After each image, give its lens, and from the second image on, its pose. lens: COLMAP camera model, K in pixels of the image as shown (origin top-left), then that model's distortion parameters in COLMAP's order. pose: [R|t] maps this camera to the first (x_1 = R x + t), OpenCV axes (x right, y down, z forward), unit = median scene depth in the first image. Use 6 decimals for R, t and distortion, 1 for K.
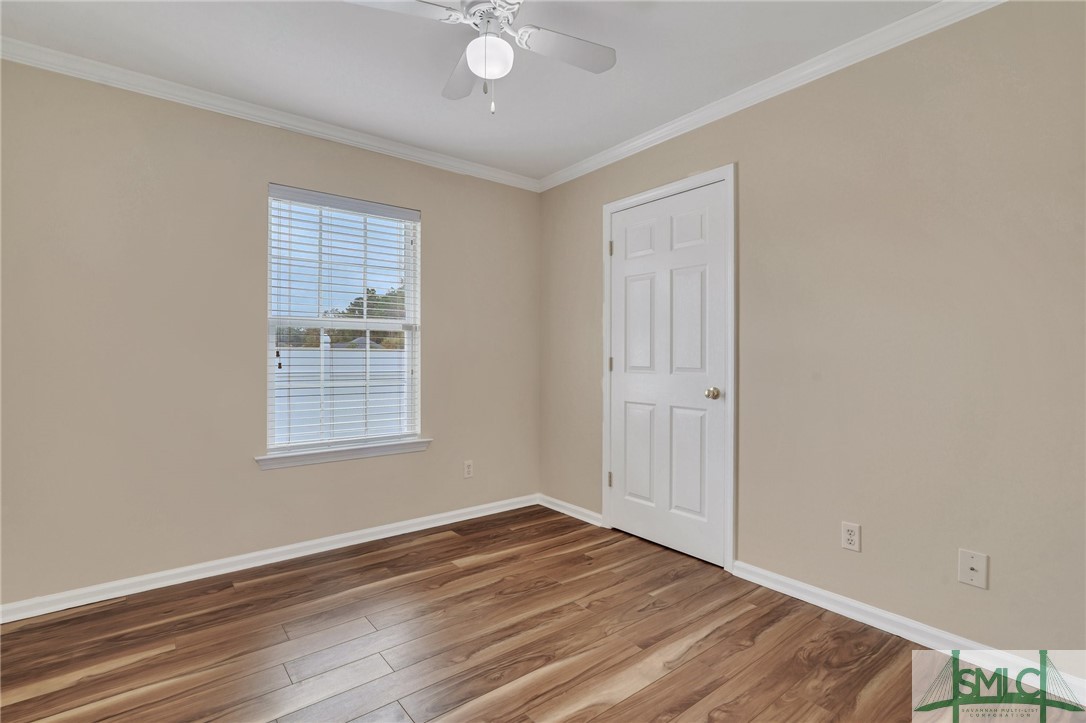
lens RADIAL K [[496.3, 0, 546.6], [0, 496.3, 356.6], [0, 0, 1]] dist [-0.001921, 0.000608]
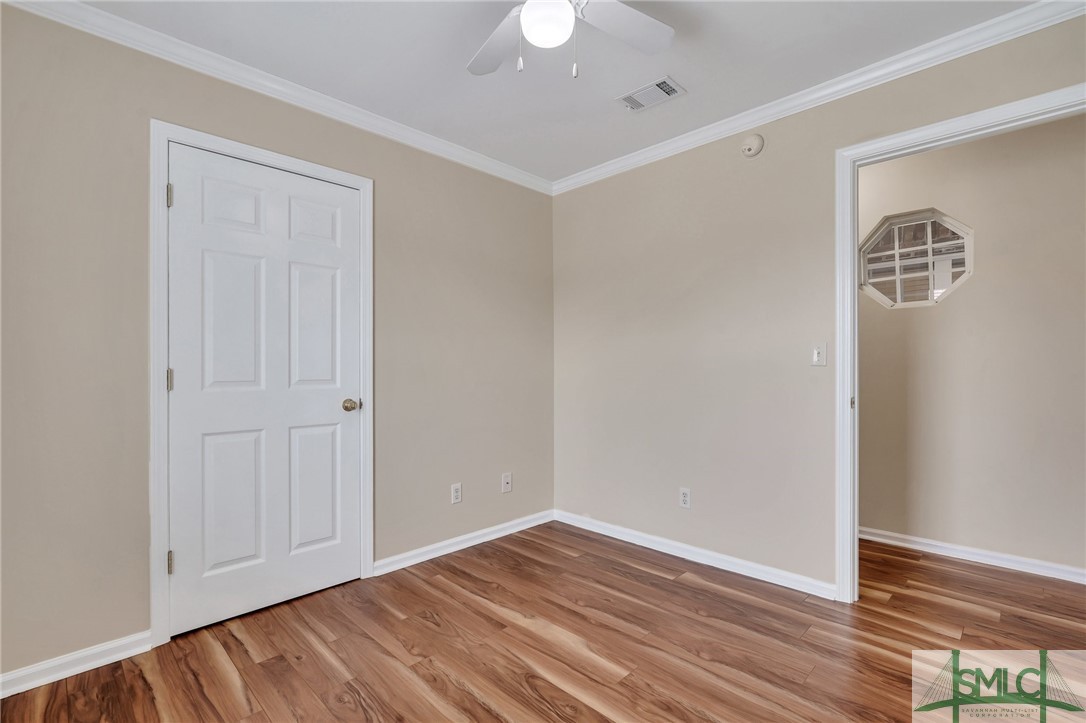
lens RADIAL K [[496.3, 0, 515.8], [0, 496.3, 370.2], [0, 0, 1]] dist [-0.001921, 0.000608]
pose [[-0.073031, -0.006544, 0.997308, -0.699567], [0.003990, 0.999969, 0.006853, 0.000615], [-0.997322, 0.004480, -0.073003, 0.800858]]
